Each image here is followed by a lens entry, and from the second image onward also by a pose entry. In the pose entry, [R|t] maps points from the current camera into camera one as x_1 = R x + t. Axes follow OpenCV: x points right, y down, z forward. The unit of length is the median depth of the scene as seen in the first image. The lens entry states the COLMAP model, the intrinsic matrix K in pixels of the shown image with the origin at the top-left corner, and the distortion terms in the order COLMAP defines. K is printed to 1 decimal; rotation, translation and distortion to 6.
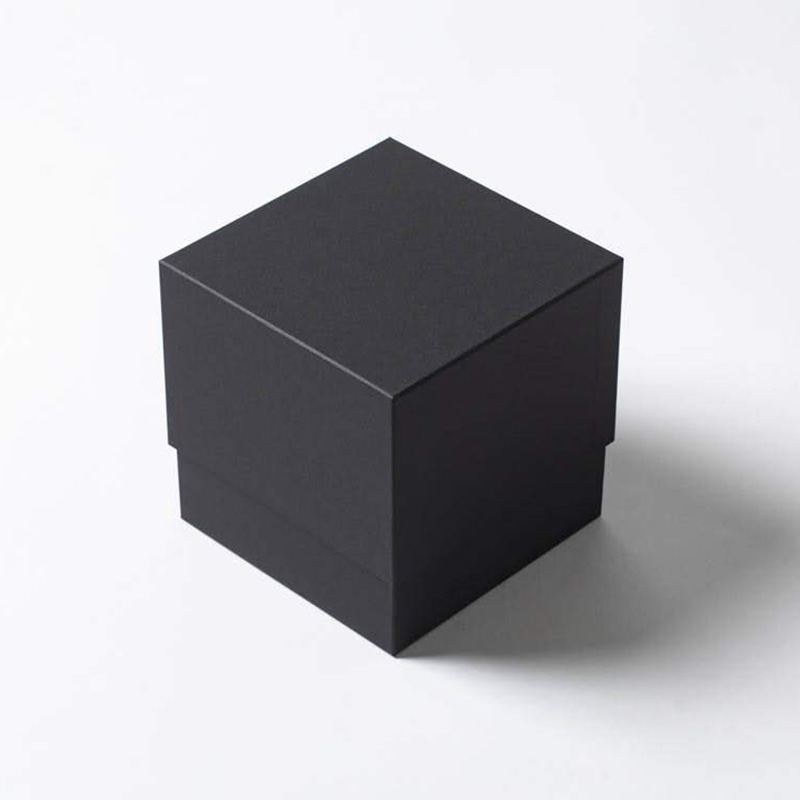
lens RADIAL K [[3234.5, 0, 400.0], [0, 3234.5, 400.0], [0, 0, 1]] dist [0.060301, 1.456756]
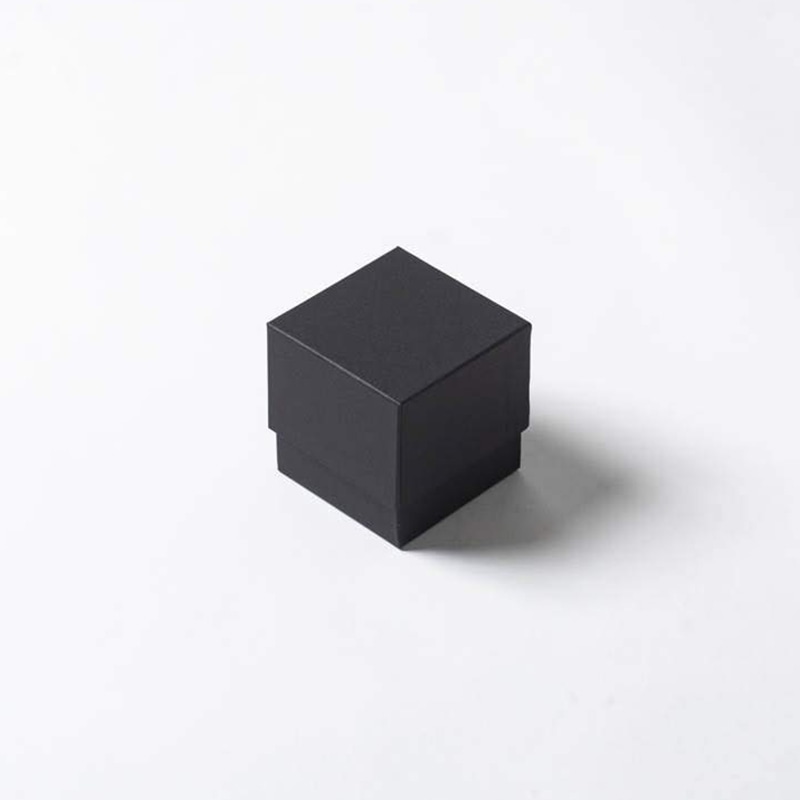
lens RADIAL K [[3234.5, 0, 400.0], [0, 3234.5, 400.0], [0, 0, 1]] dist [0.060301, 1.456756]
pose [[0.999994, 0.002652, -0.002208, 0.002227], [-0.002578, 0.999451, 0.033039, -0.061103], [0.002295, -0.033033, 0.999452, -0.768312]]
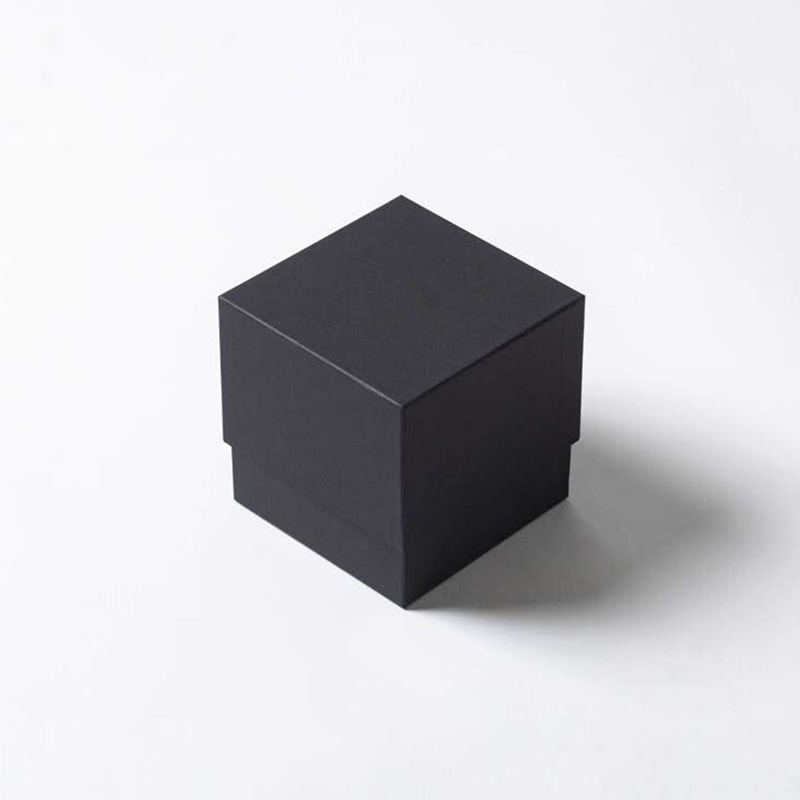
lens RADIAL K [[3234.5, 0, 400.0], [0, 3234.5, 400.0], [0, 0, 1]] dist [0.060301, 1.456756]
pose [[0.999994, -0.001450, -0.003028, 0.000452], [0.001494, 0.999891, 0.014706, -0.021228], [0.003007, -0.014711, 0.999887, -0.265224]]
